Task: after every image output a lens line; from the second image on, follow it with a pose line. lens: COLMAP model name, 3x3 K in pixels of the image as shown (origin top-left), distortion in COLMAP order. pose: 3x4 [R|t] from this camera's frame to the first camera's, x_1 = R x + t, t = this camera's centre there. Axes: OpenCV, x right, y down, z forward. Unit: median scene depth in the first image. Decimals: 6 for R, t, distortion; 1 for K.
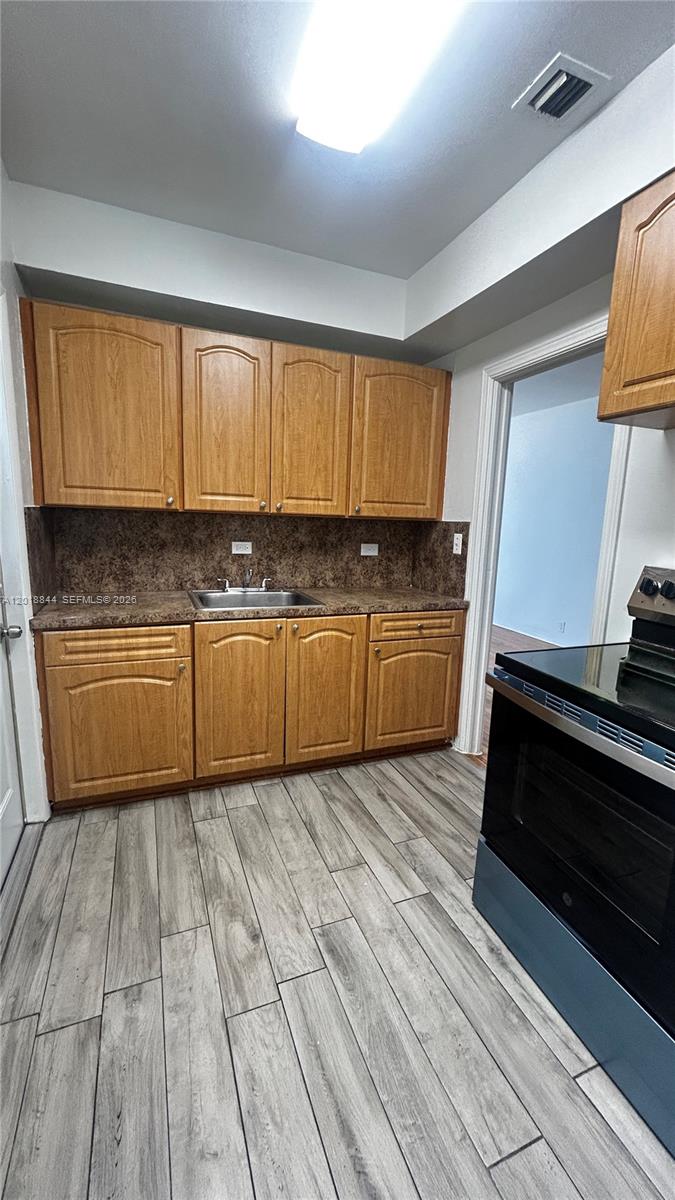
lens RADIAL K [[486.0, 0, 341.4], [0, 486.0, 599.2], [0, 0, 1]] dist [-0.002427, -0.000685]
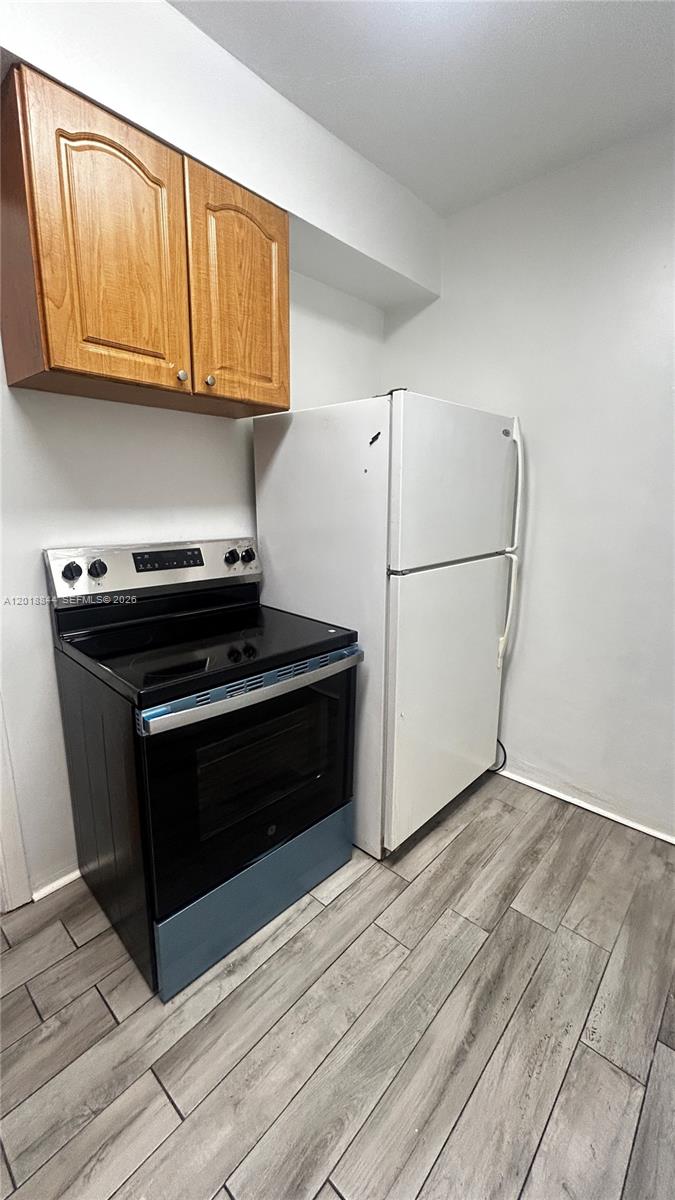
lens RADIAL K [[486.0, 0, 339.8], [0, 486.0, 595.9], [0, 0, 1]] dist [-0.002427, -0.000685]
pose [[-0.445136, -0.228171, 0.865905, -0.460254], [0.123190, 0.942193, 0.311602, -0.238491], [-0.886949, 0.245376, -0.391295, 1.091540]]
